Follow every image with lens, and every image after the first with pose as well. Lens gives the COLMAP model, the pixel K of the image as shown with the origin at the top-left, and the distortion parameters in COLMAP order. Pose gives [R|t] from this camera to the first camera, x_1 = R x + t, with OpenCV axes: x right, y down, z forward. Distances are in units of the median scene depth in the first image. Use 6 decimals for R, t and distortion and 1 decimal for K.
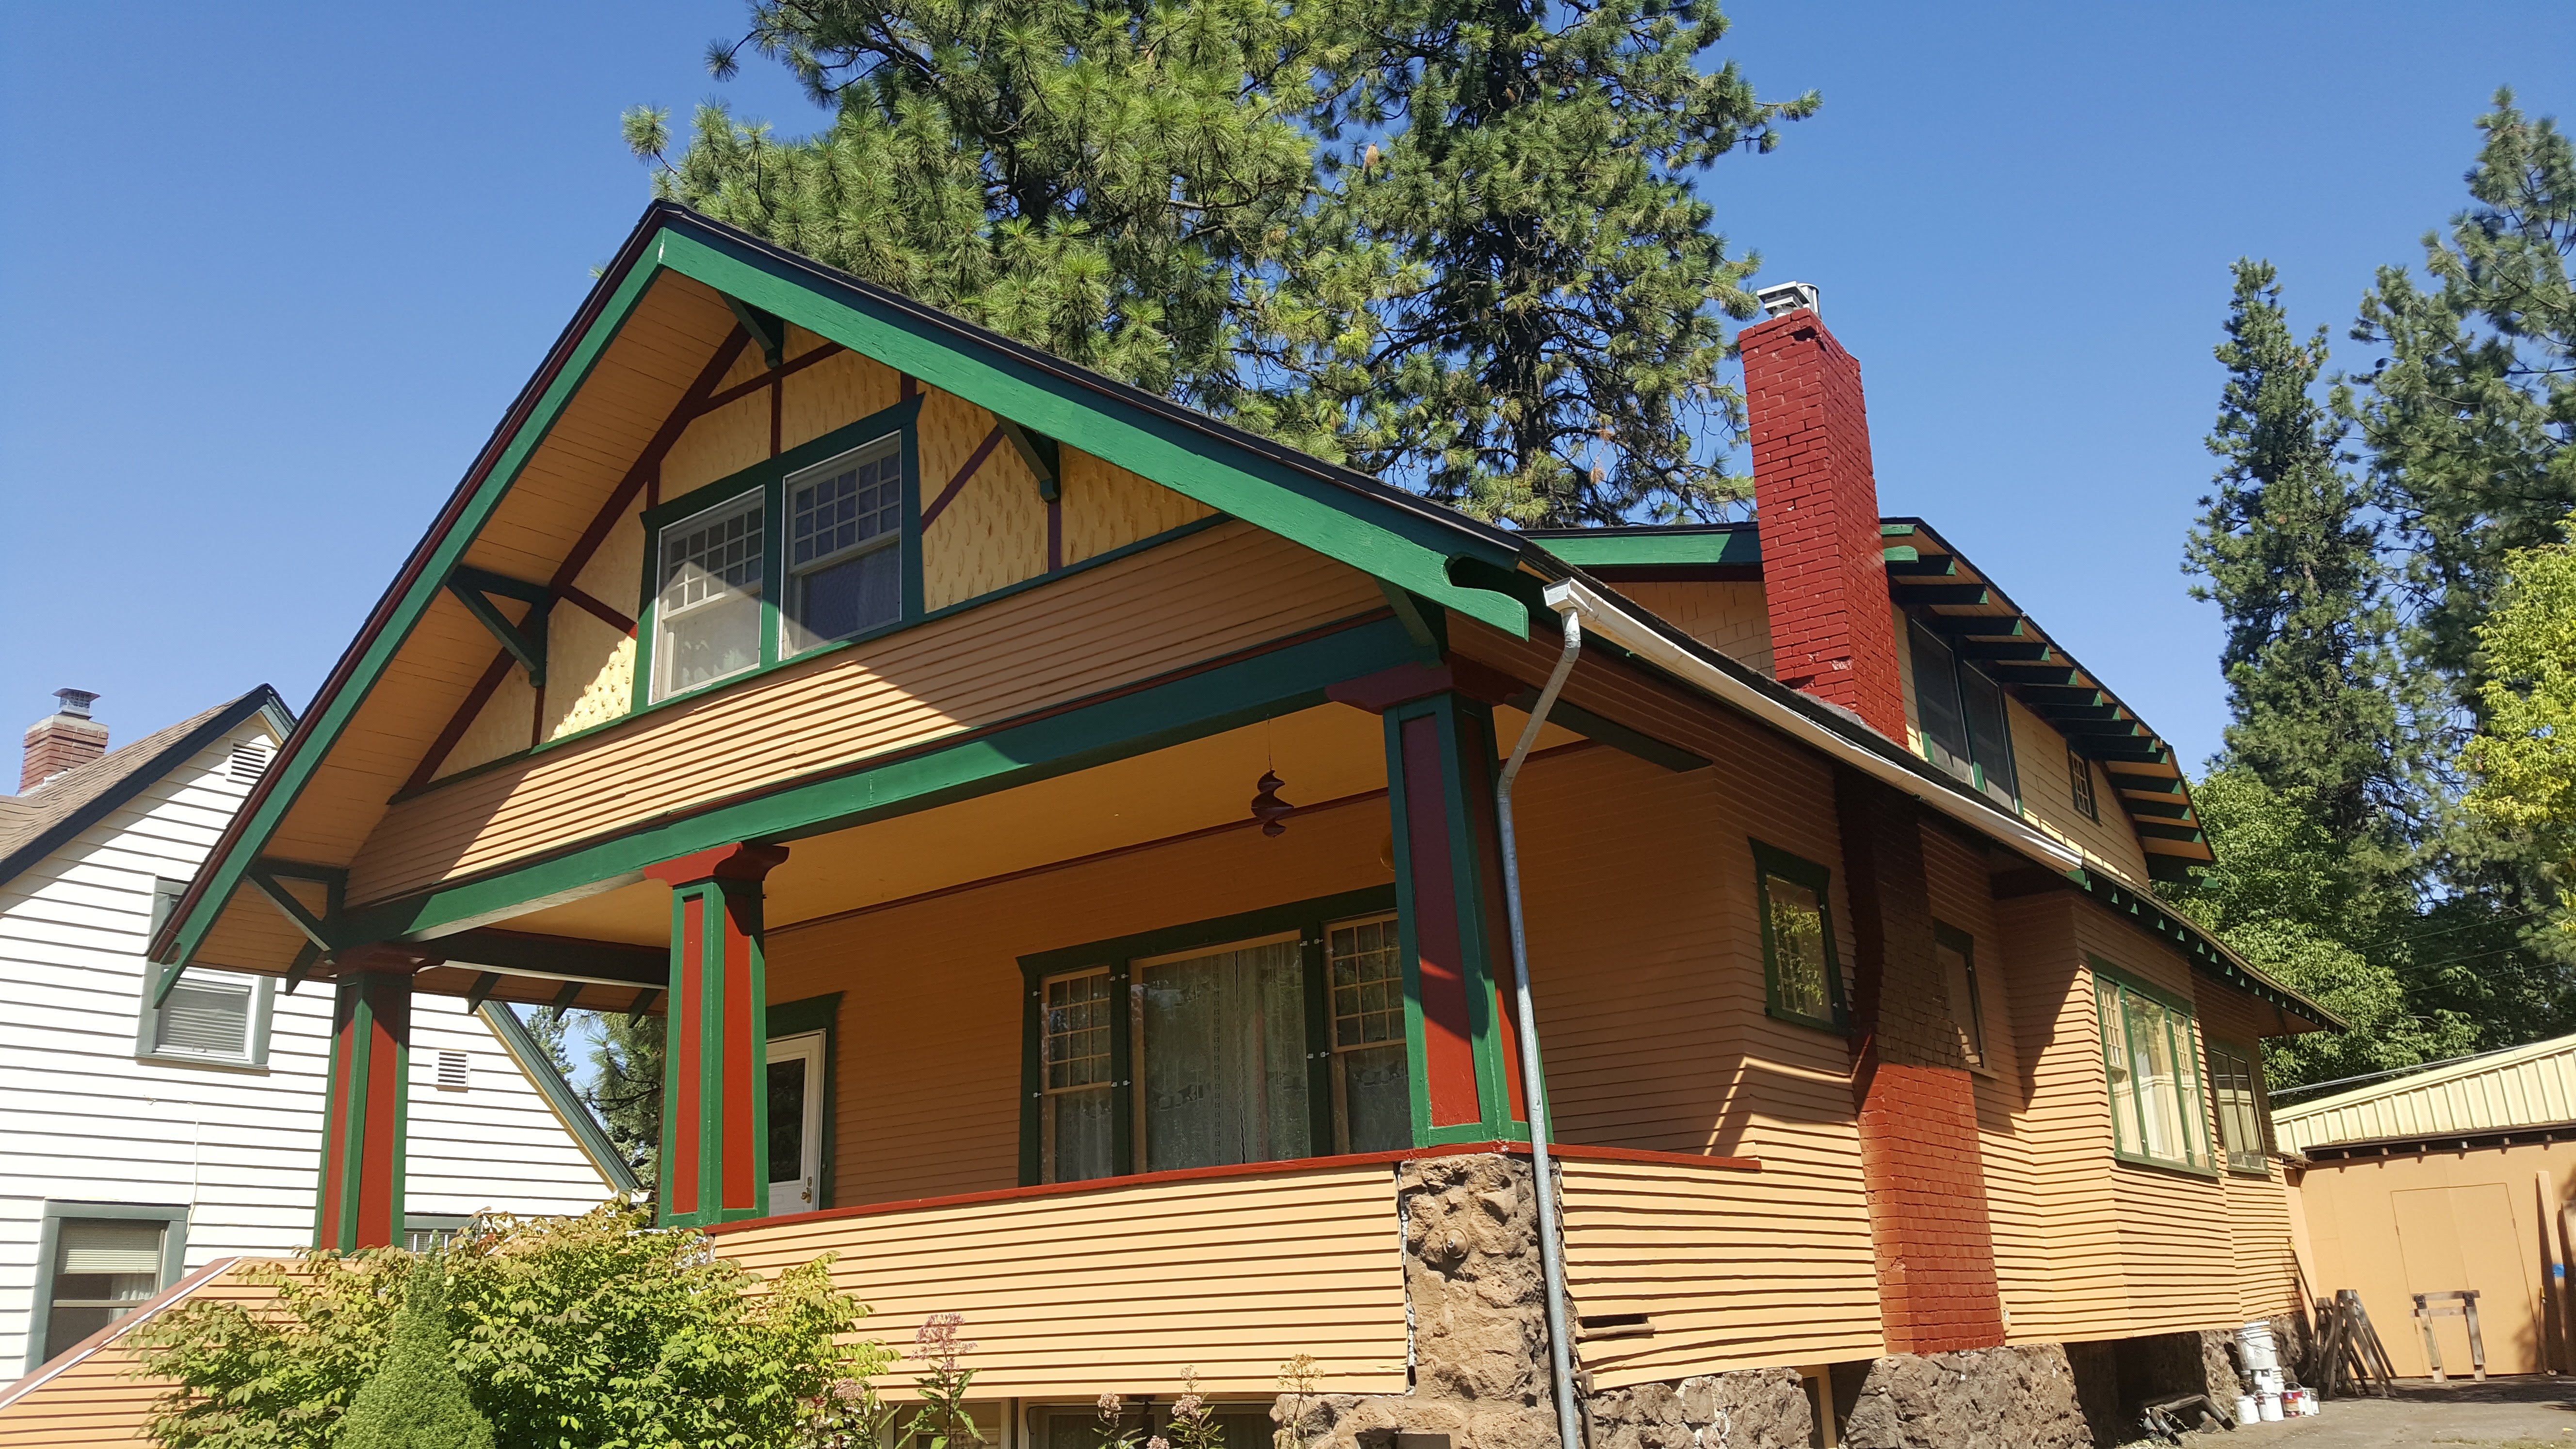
lens RADIAL K [[2002.8, 0, 1301.7], [0, 2002.8, 723.7], [0, 0, 1]] dist [-0.008302, -0.000760]
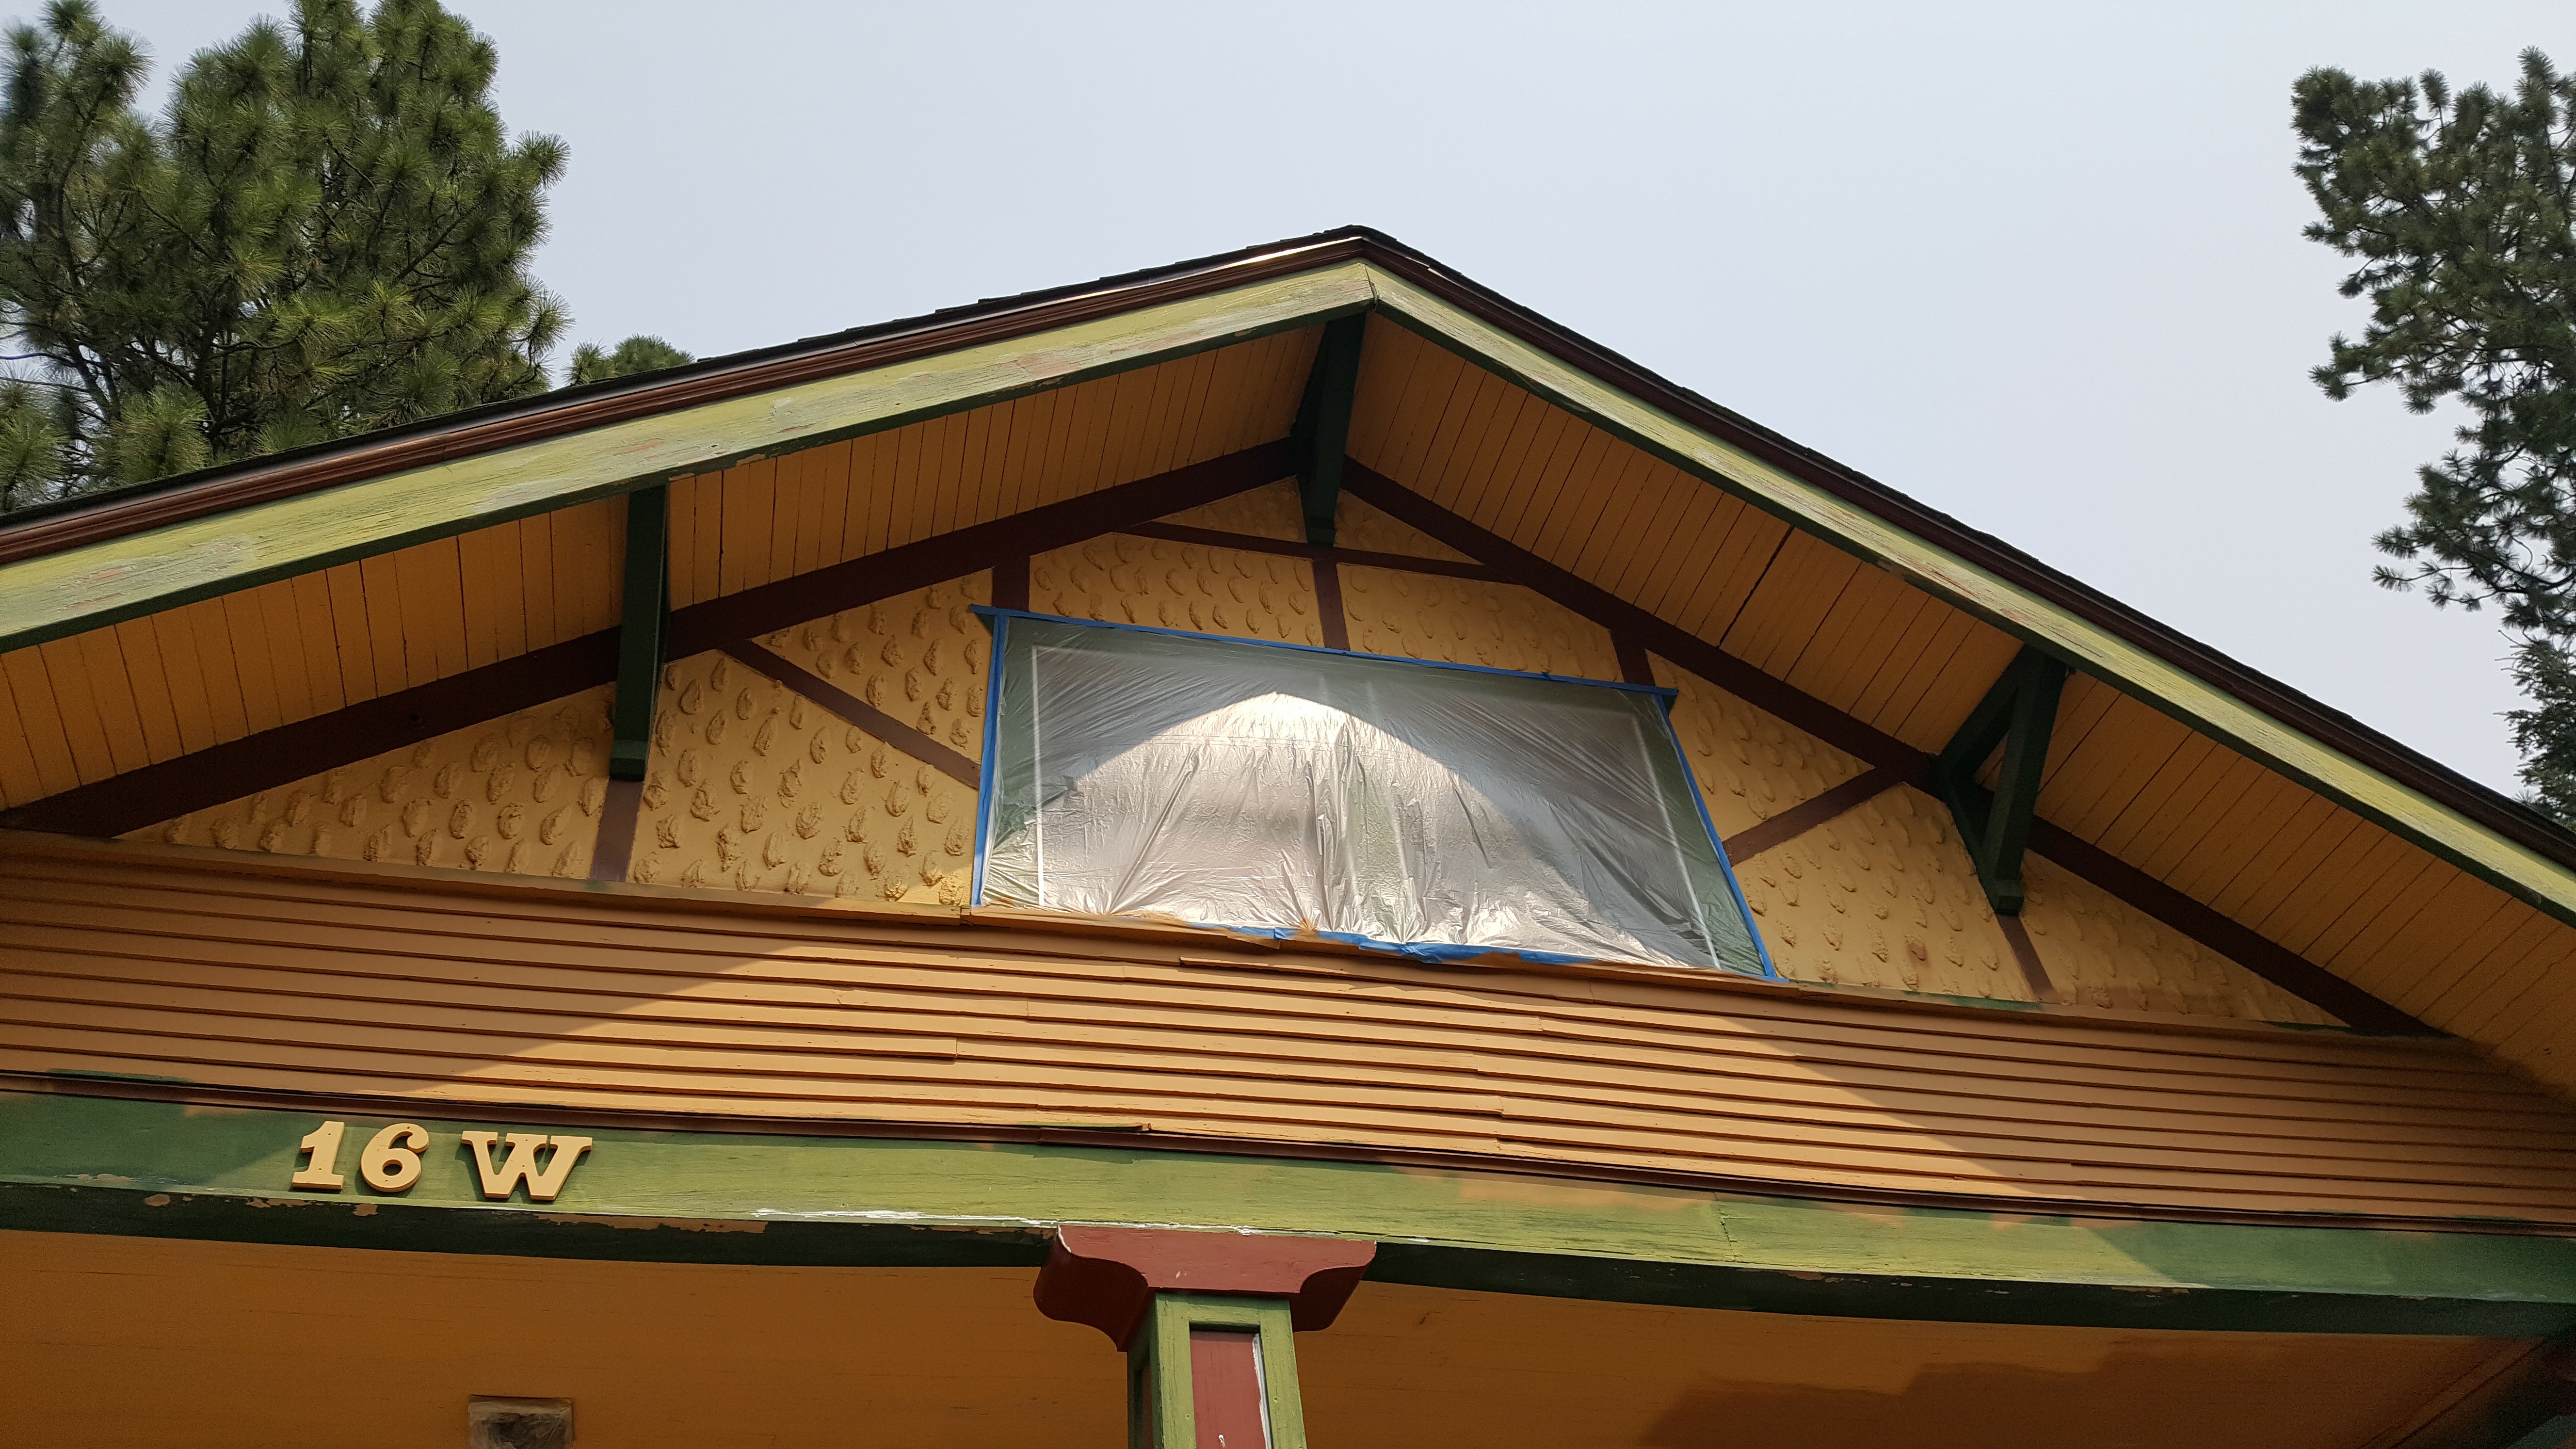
lens RADIAL K [[1957.7, 0, 1288.0], [0, 1957.7, 724.5], [0, 0, 1]] dist [0.138830, -0.381825]
pose [[0.644896, 0.537335, 0.543489, -0.478434], [-0.155086, 0.788332, -0.595383, 0.187143], [-0.748370, 0.299672, 0.591725, 0.571733]]
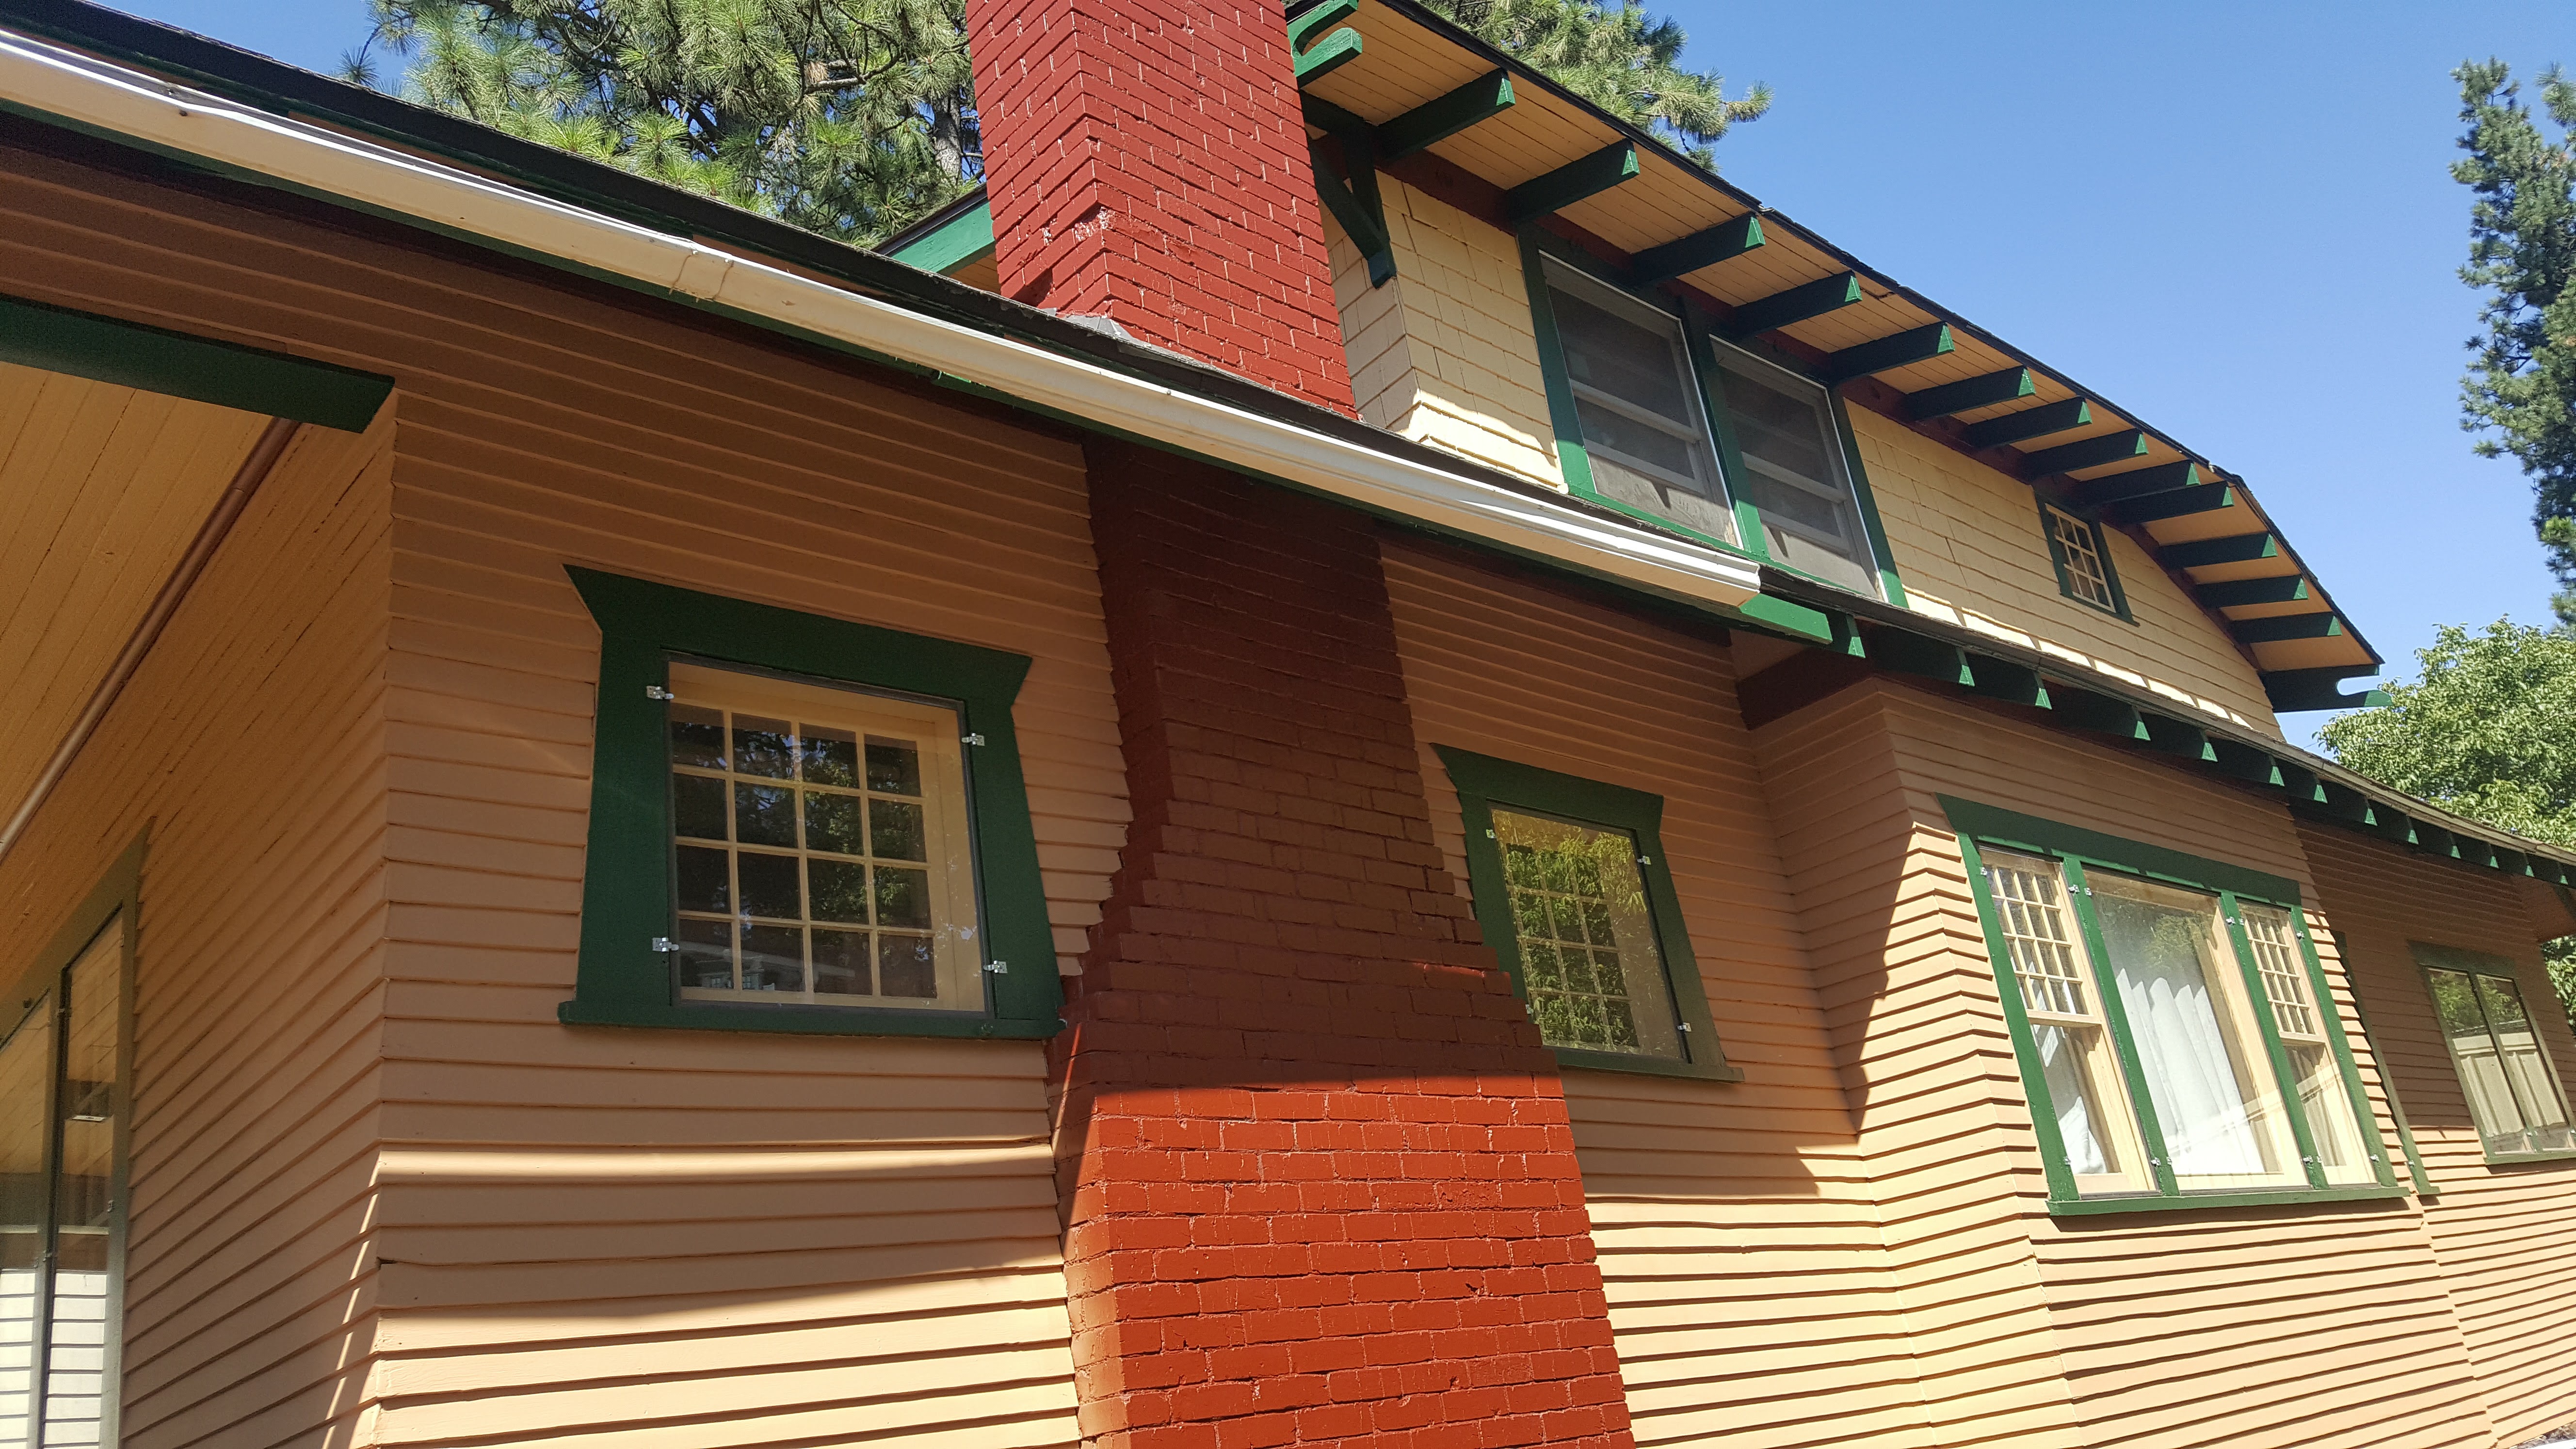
lens RADIAL K [[1929.5, 0, 1288.0], [0, 1929.5, 724.5], [0, 0, 1]] dist [-0.009549, -0.008234]
pose [[0.970755, -0.171242, -0.168260, 0.339036], [0.161865, 0.984464, -0.068049, 0.109441], [0.177299, 0.038823, 0.983391, 0.535400]]
